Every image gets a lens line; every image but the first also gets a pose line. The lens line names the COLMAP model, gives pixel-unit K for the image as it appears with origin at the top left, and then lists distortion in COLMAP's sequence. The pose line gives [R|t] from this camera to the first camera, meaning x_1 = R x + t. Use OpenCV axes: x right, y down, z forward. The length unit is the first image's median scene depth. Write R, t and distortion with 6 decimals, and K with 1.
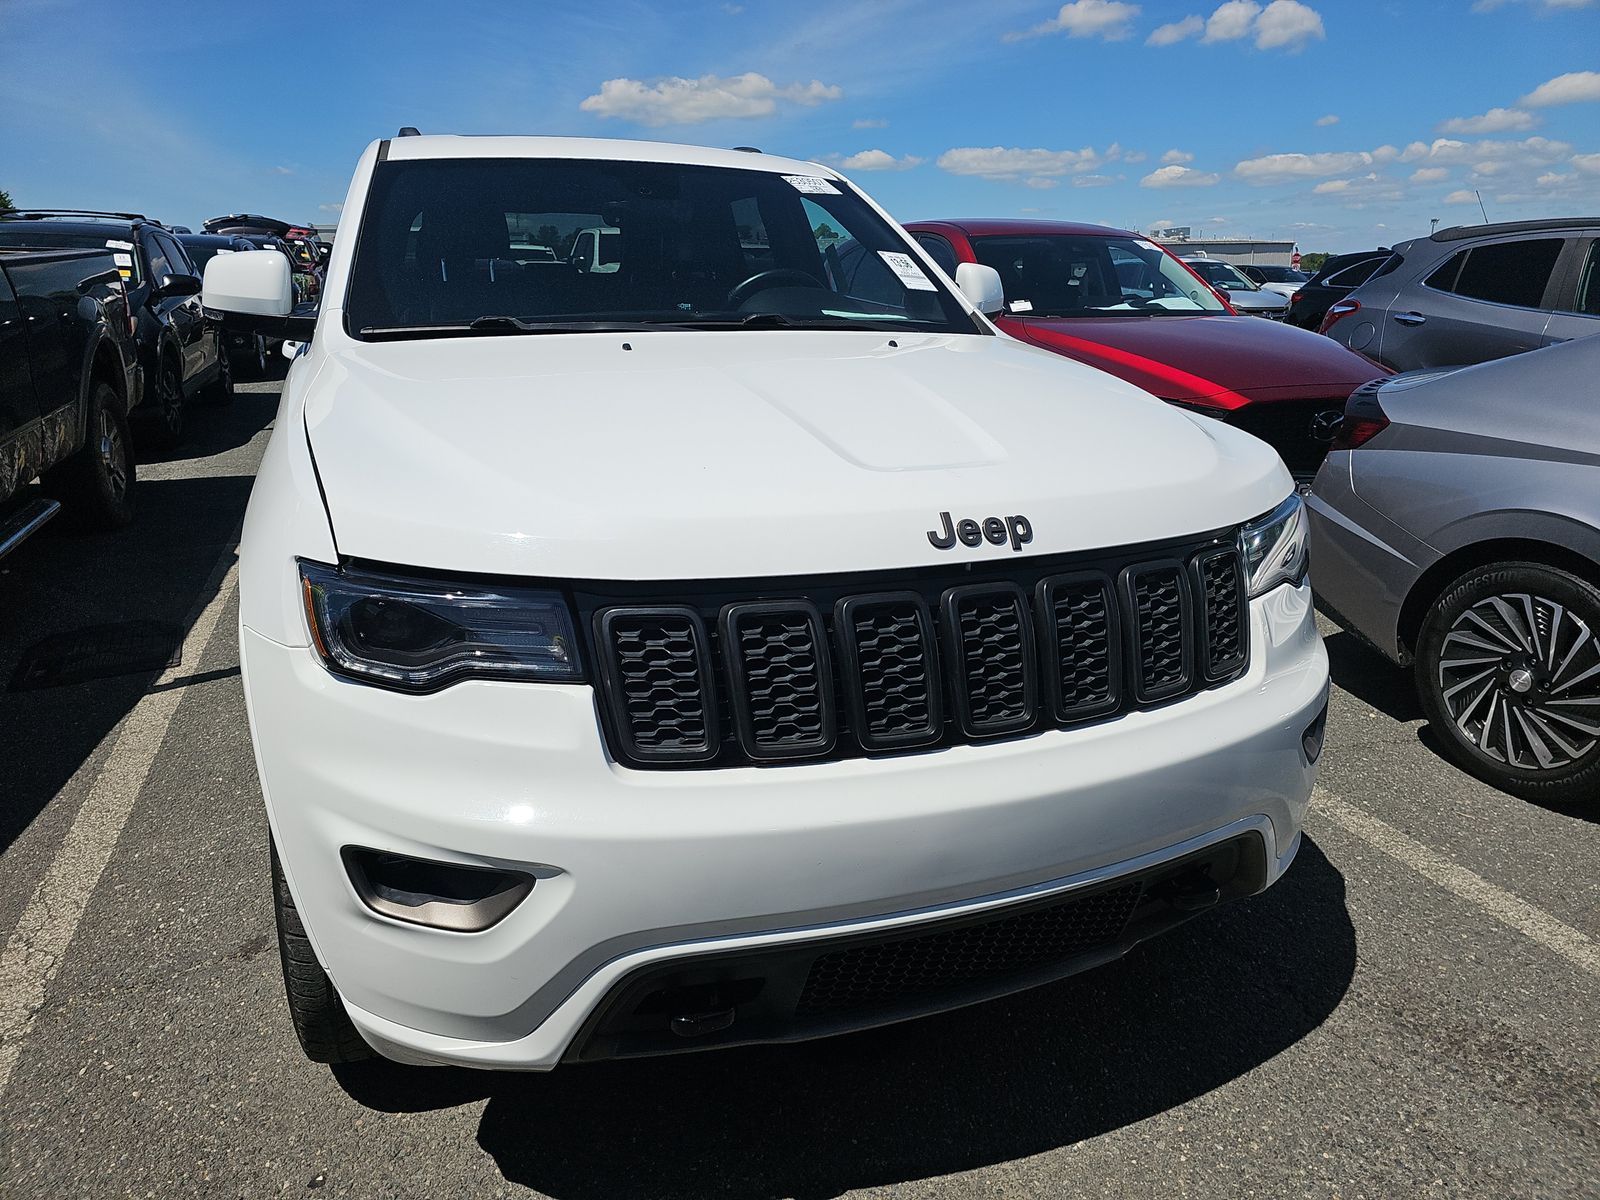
lens RADIAL K [[1060.1, 0, 800.2], [0, 1060.1, 605.6], [0, 0, 1]] dist [0.038829, -0.034079]
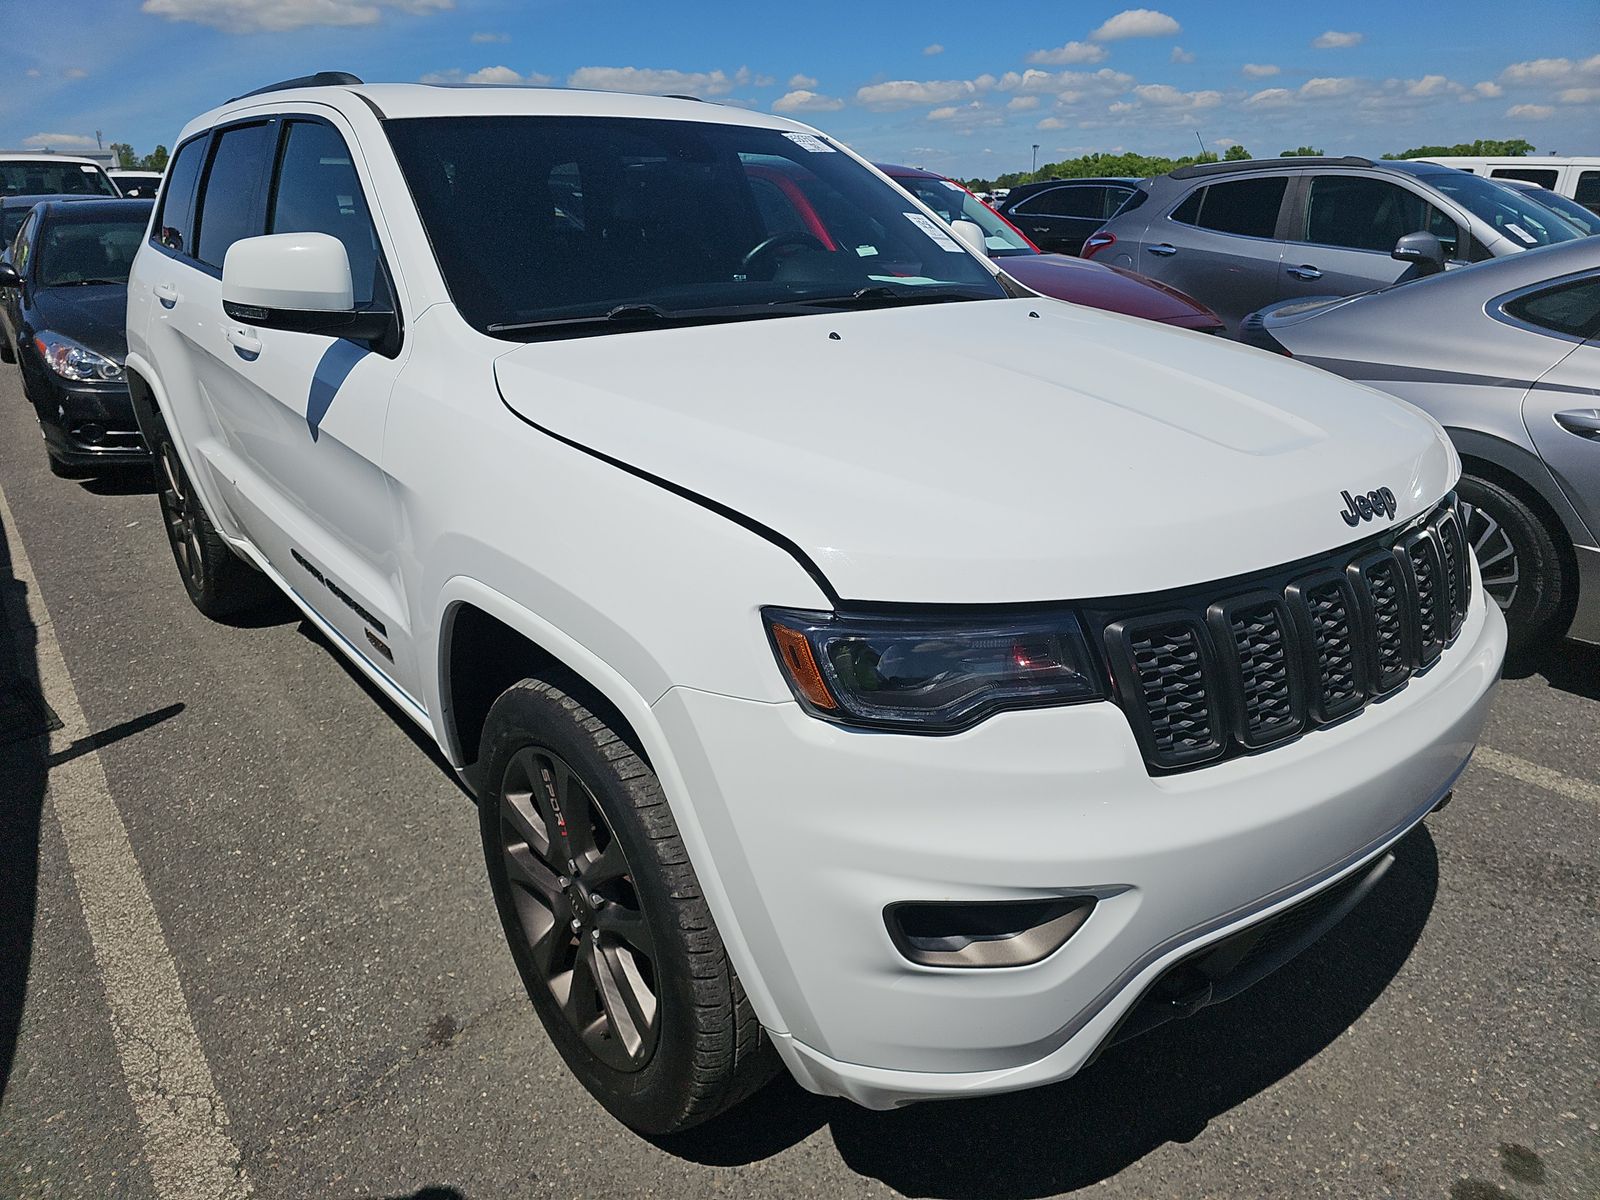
lens RADIAL K [[1060.1, 0, 796.6], [0, 1060.1, 599.3], [0, 0, 1]] dist [0.038829, -0.034079]
pose [[0.952084, -0.119664, 0.281455, -0.138082], [0.103499, 0.992044, 0.071672, -0.022411], [-0.287792, -0.039107, 0.956894, 0.024240]]
